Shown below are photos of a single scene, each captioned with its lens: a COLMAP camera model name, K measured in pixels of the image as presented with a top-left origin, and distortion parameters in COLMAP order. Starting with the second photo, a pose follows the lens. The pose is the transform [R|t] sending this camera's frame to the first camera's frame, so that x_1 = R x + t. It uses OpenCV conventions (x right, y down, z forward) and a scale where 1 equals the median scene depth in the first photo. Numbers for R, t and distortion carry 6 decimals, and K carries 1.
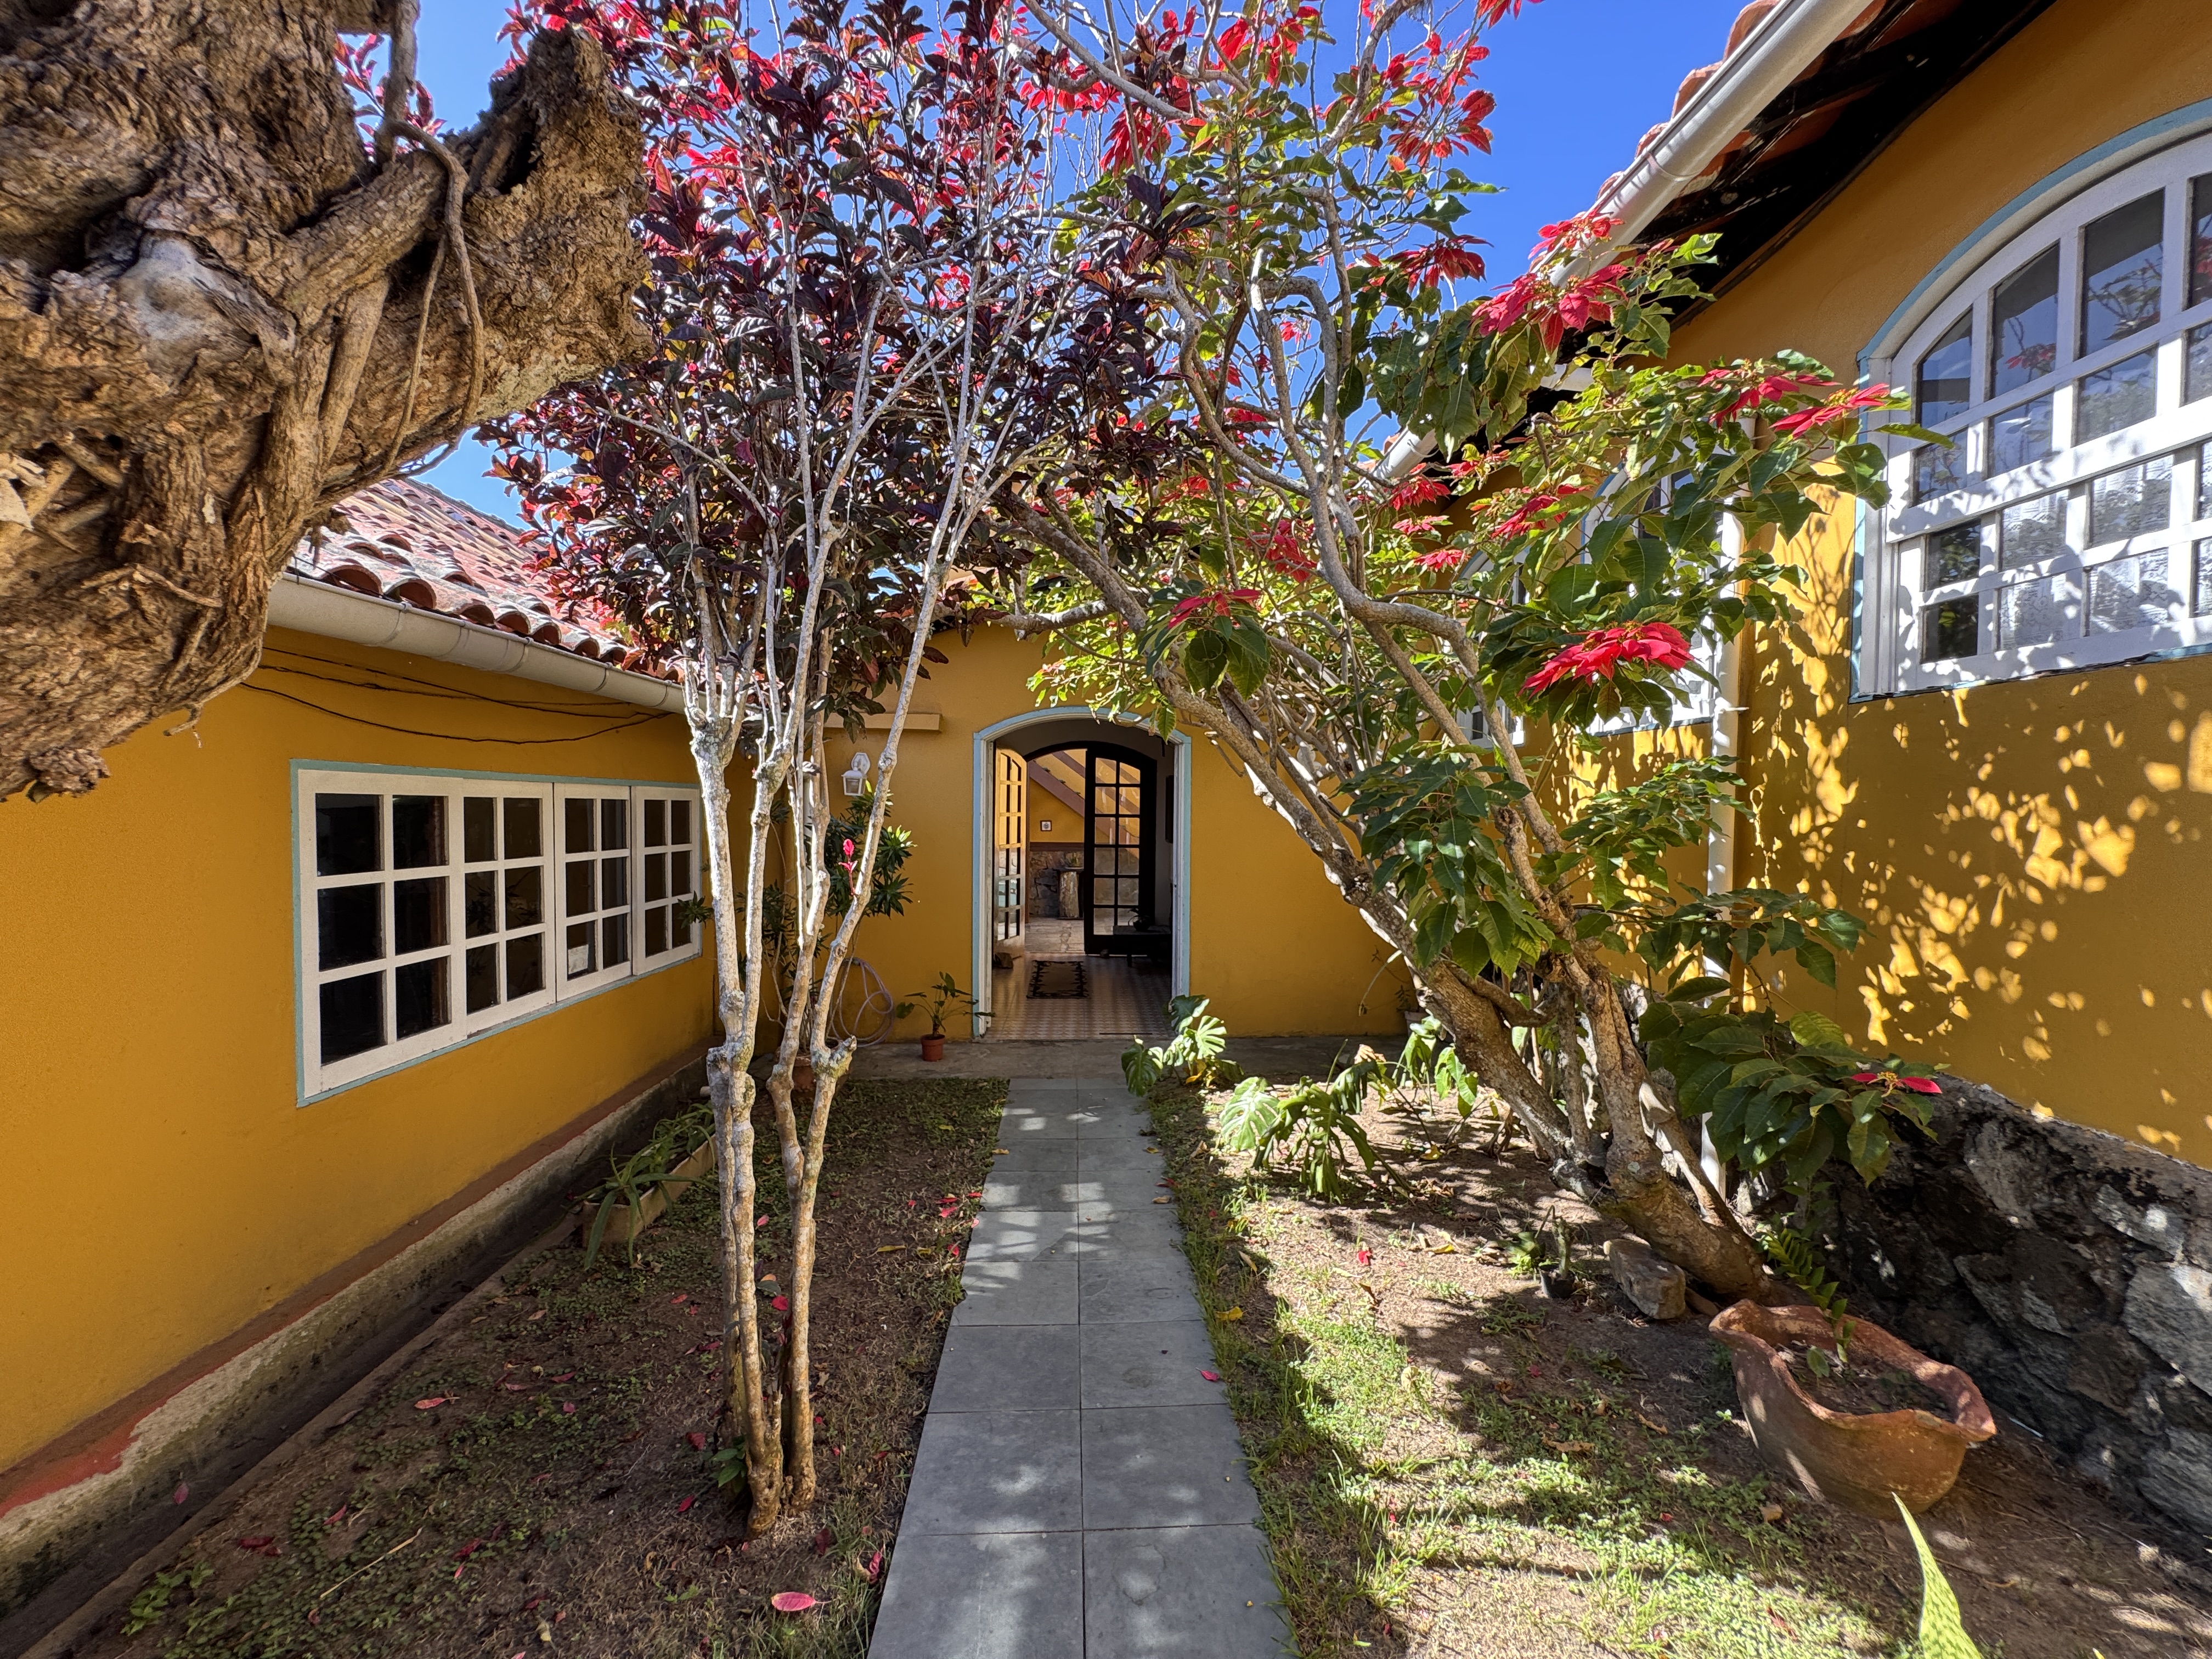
lens RADIAL K [[883.6, 0, 1106.0], [0, 883.6, 829.5], [0, 0, 1]] dist [-0.019509, 0.005881]
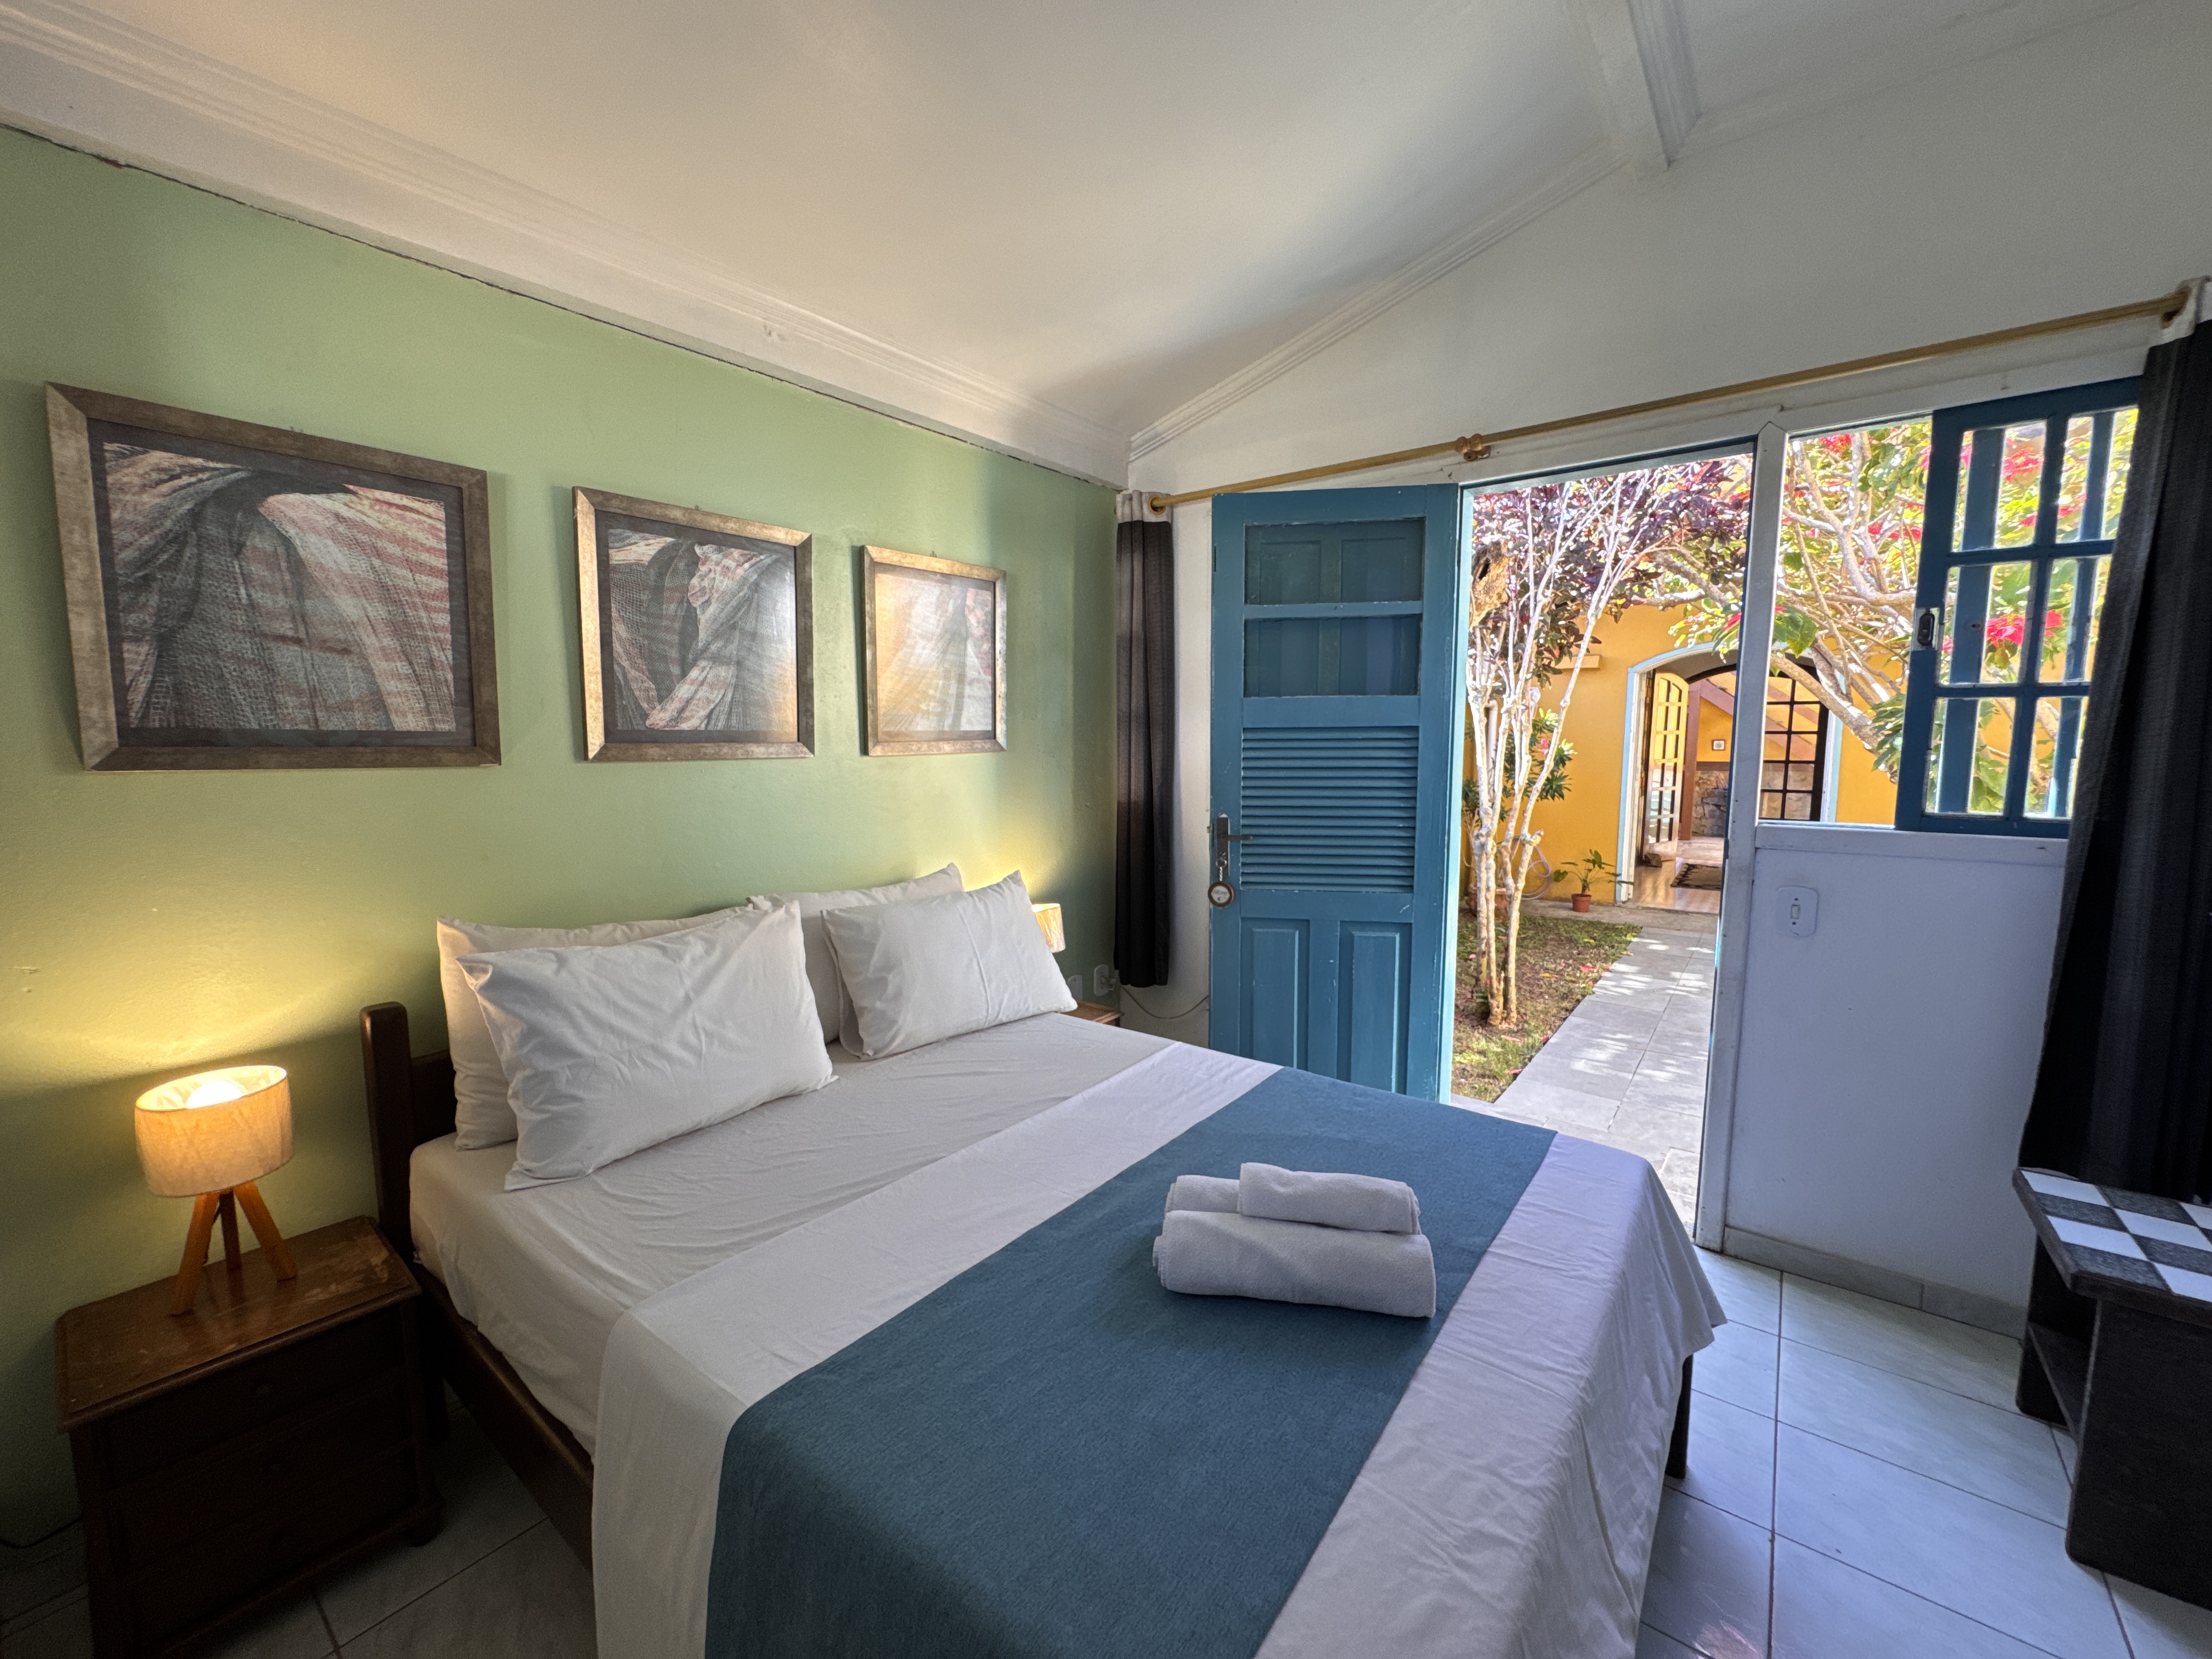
lens RADIAL K [[883.6, 0, 1106.0], [0, 883.6, 829.5], [0, 0, 1]] dist [-0.019509, 0.005881]
pose [[0.766897, 0.055331, -0.639381, 0.229888], [-0.001432, 0.996421, 0.084512, 0.043366], [0.641769, -0.063897, 0.764232, -1.123985]]
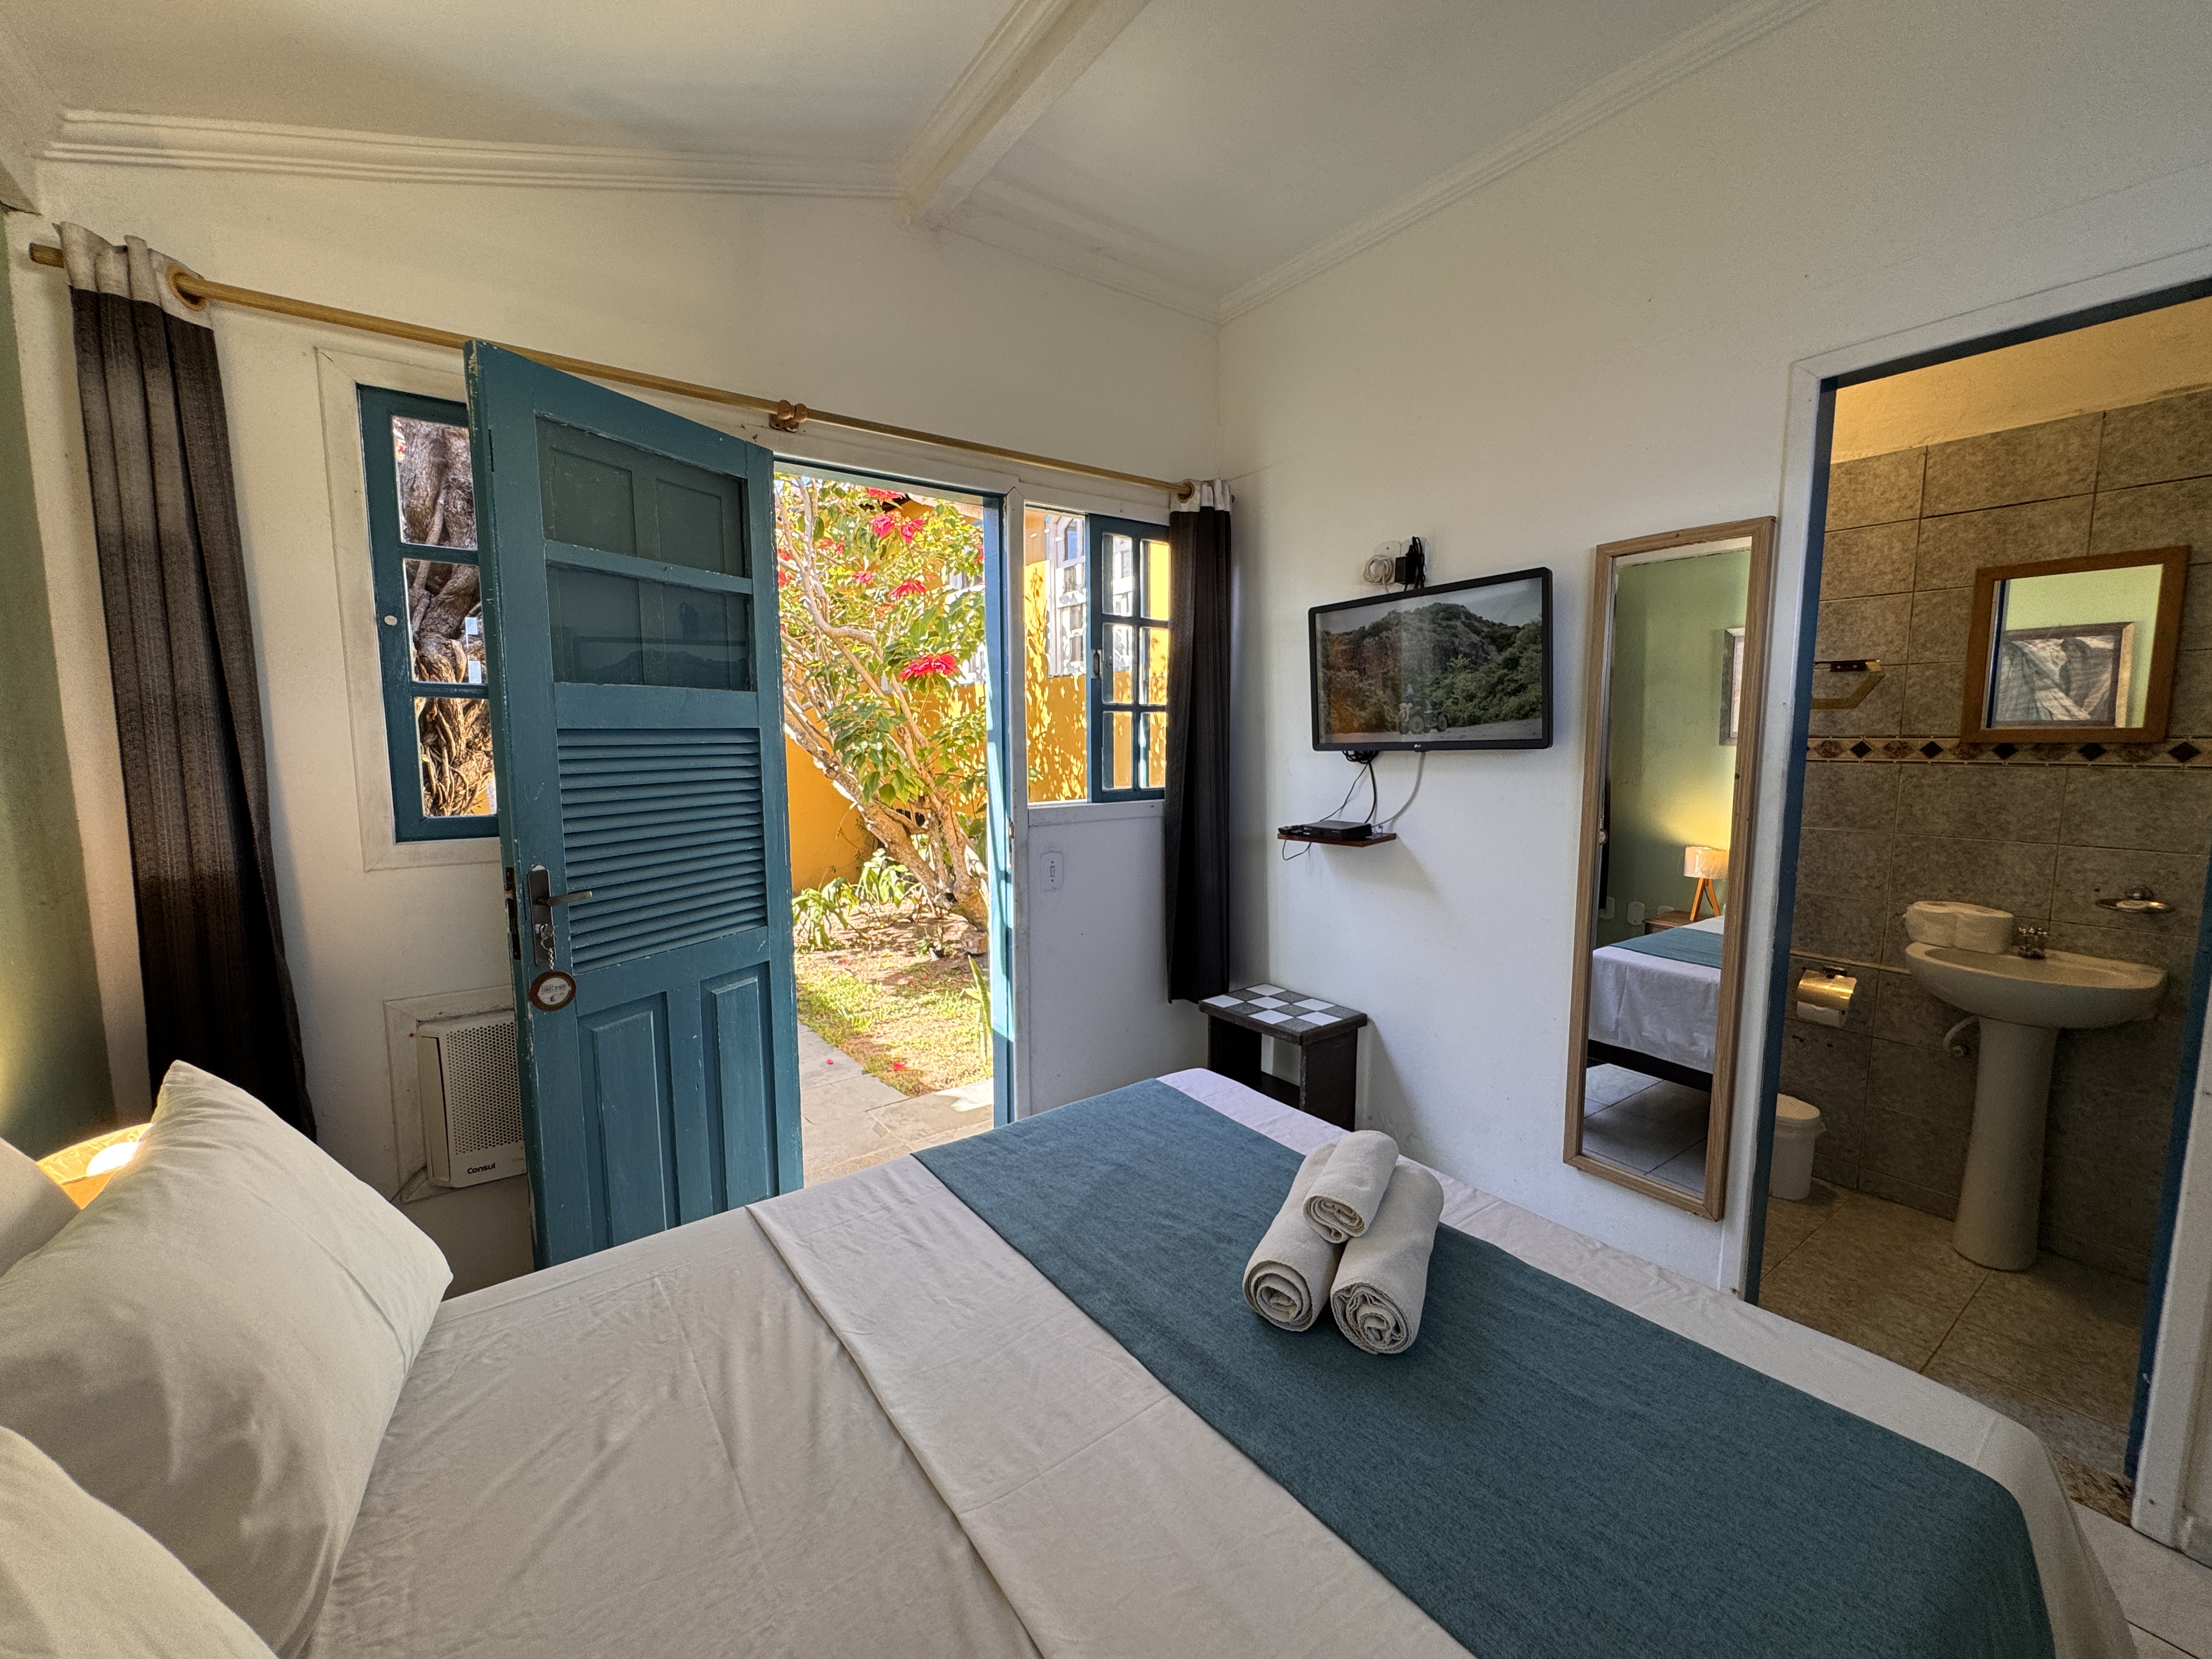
lens RADIAL K [[883.6, 0, 1106.0], [0, 883.6, 829.5], [0, 0, 1]] dist [-0.019509, 0.005881]
pose [[0.822950, -0.076178, 0.562983, -0.344747], [0.027823, 0.995184, 0.093989, 0.036911], [-0.567432, -0.061685, 0.821107, -1.012229]]
